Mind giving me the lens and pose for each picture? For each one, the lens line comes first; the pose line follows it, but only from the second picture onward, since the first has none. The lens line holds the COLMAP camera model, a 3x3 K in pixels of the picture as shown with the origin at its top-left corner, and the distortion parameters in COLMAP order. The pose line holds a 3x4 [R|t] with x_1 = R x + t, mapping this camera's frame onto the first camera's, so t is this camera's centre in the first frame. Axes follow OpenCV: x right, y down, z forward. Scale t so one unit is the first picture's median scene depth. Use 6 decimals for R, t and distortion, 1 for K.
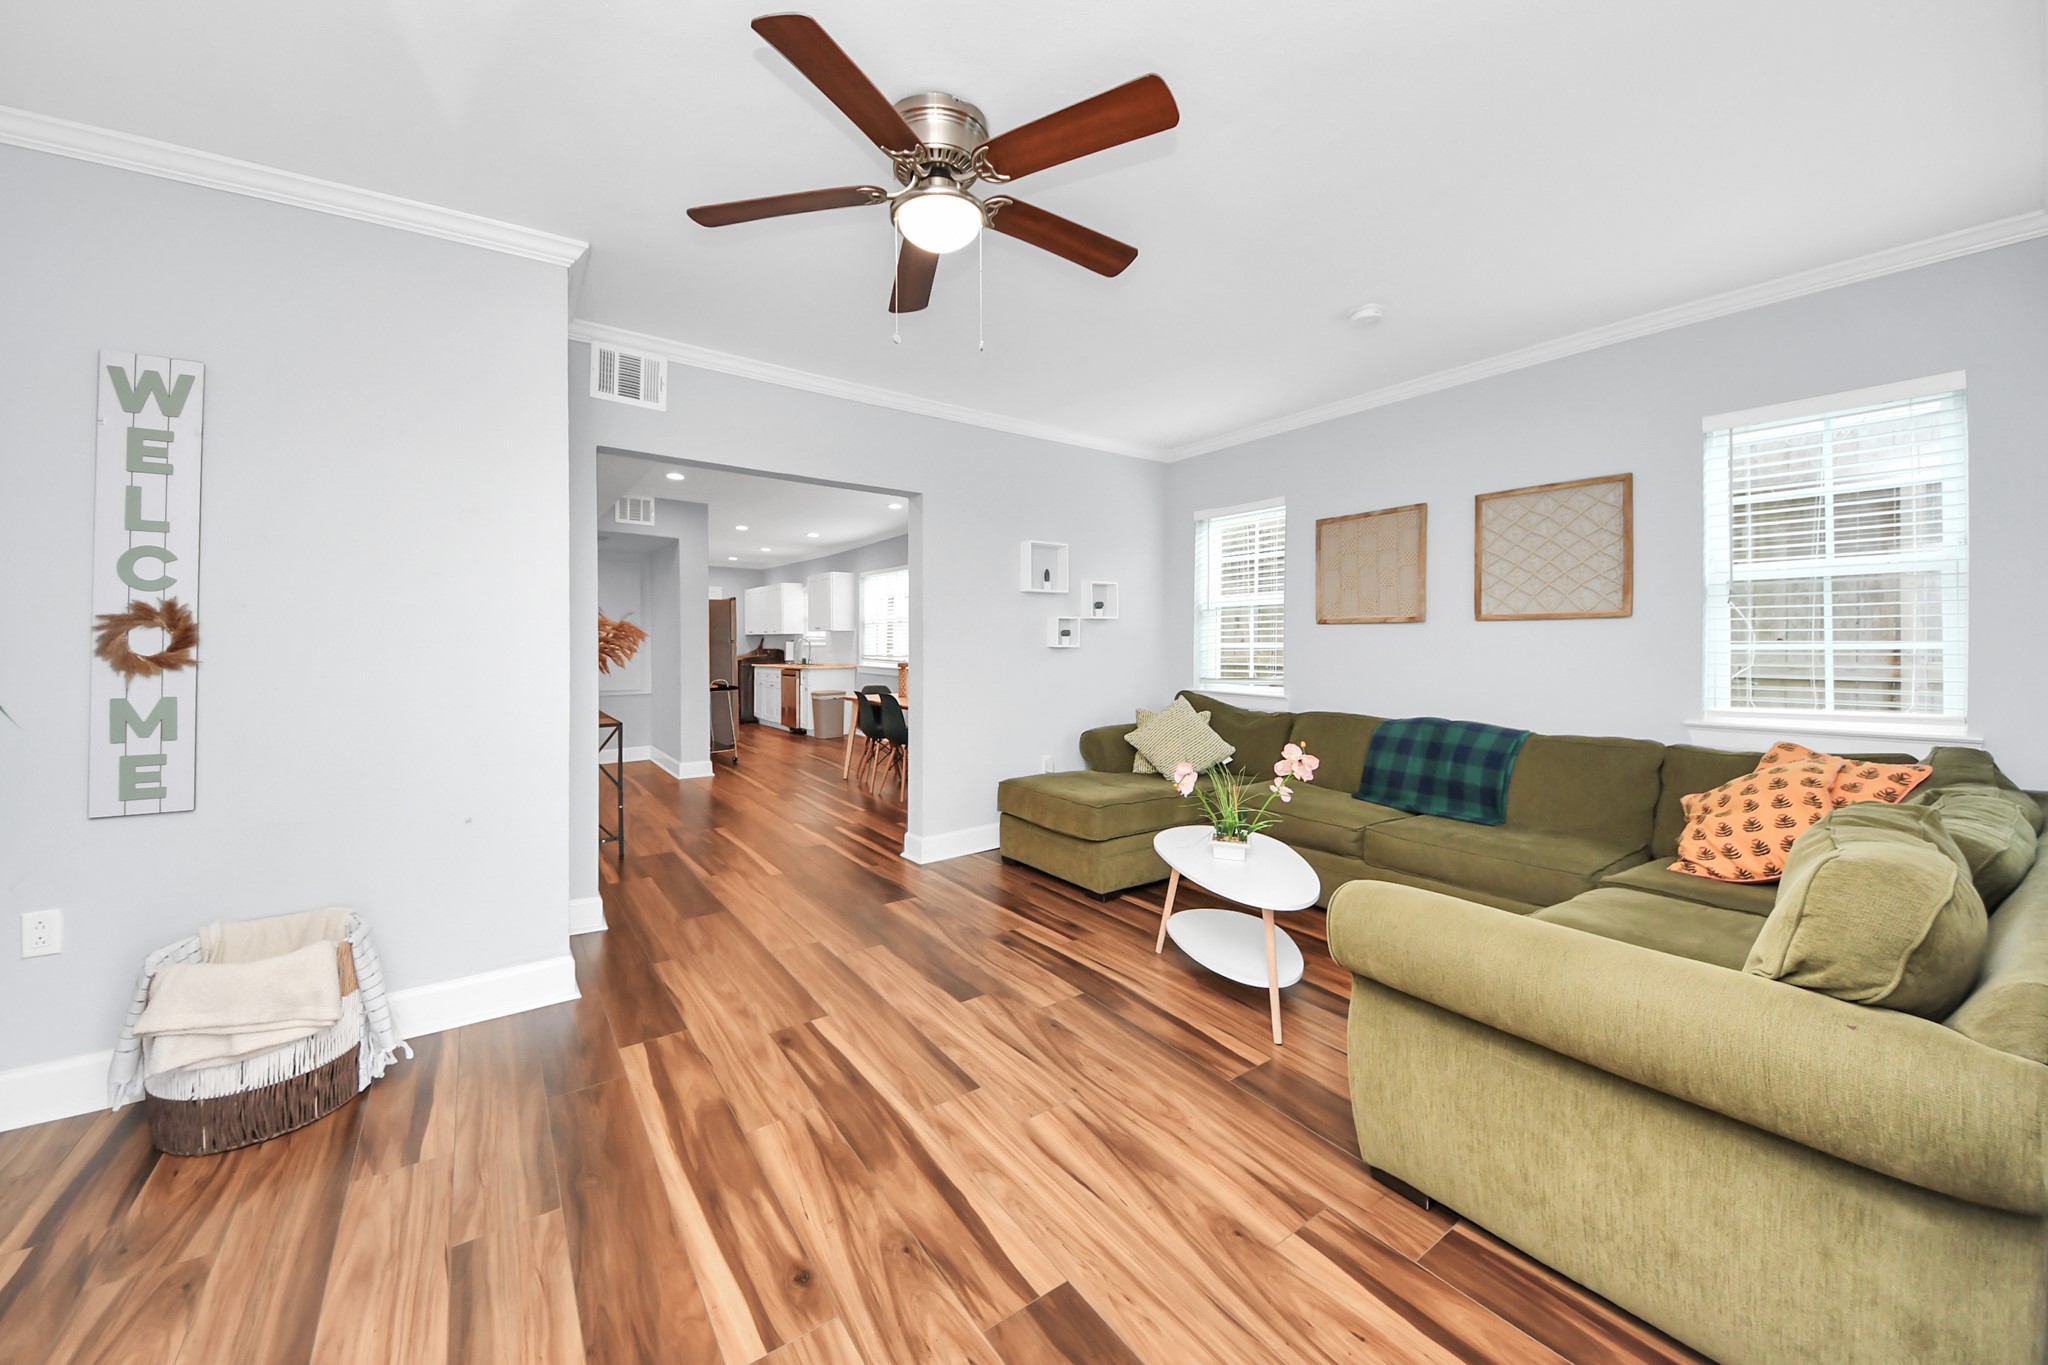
lens RADIAL K [[739.9, 0, 1025.0], [0, 739.9, 642.8], [0, 0, 1]] dist [0.000115, -0.000047]
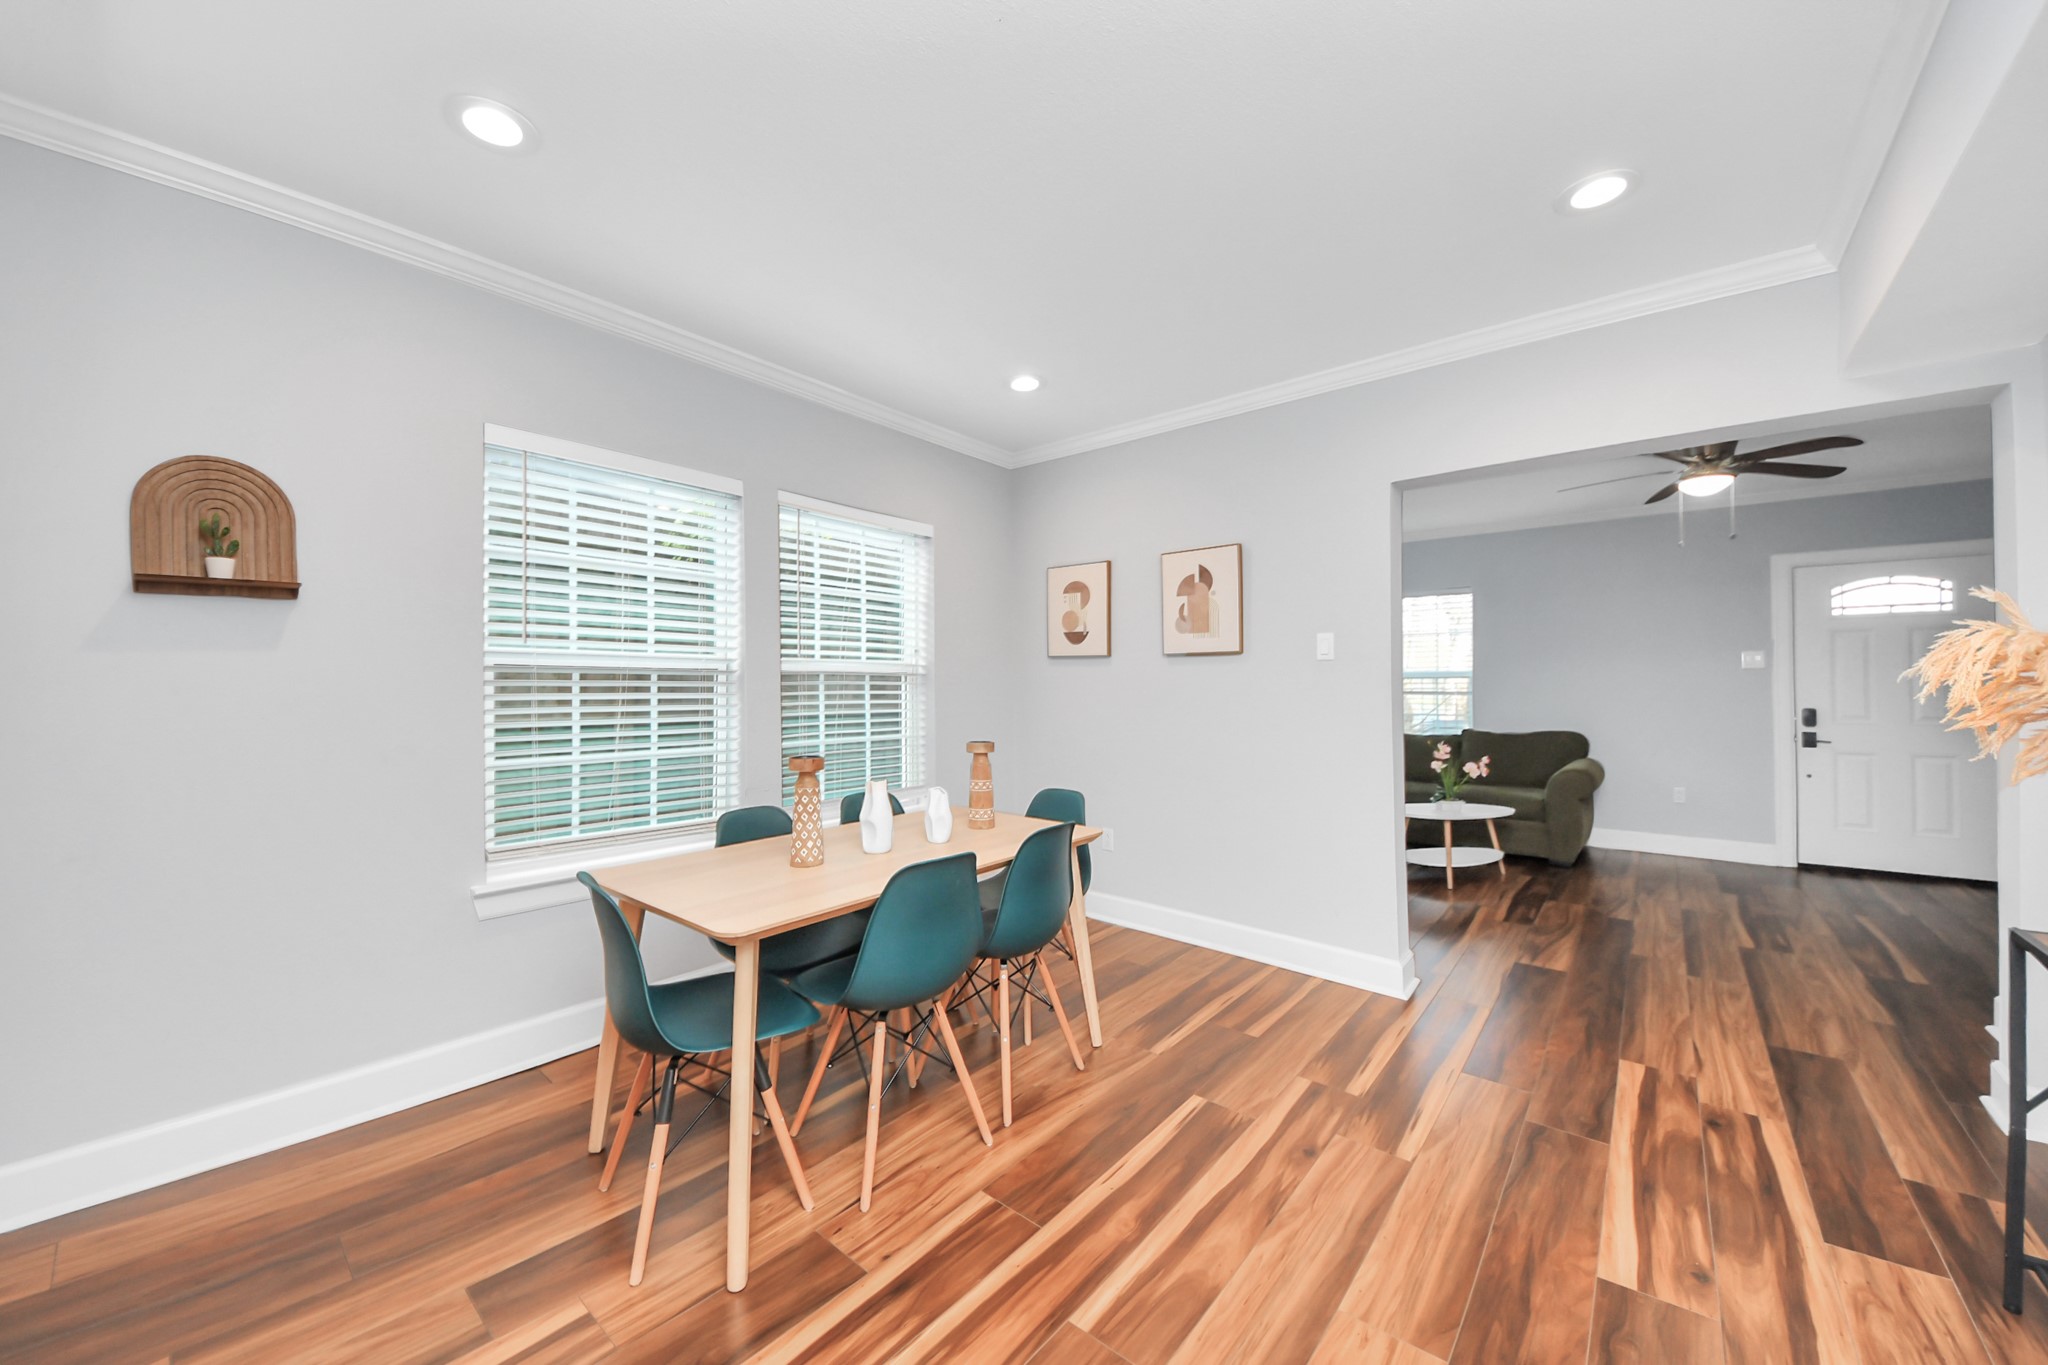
lens RADIAL K [[749.2, 0, 1024.0], [0, 749.2, 682.5], [0, 0, 1]] dist [-0.000230, -0.008059]
pose [[-0.233918, 0.013535, 0.972162, -1.540918], [0.004598, 0.999907, -0.012815, 0.008145], [-0.972245, 0.001472, -0.233959, 3.067512]]
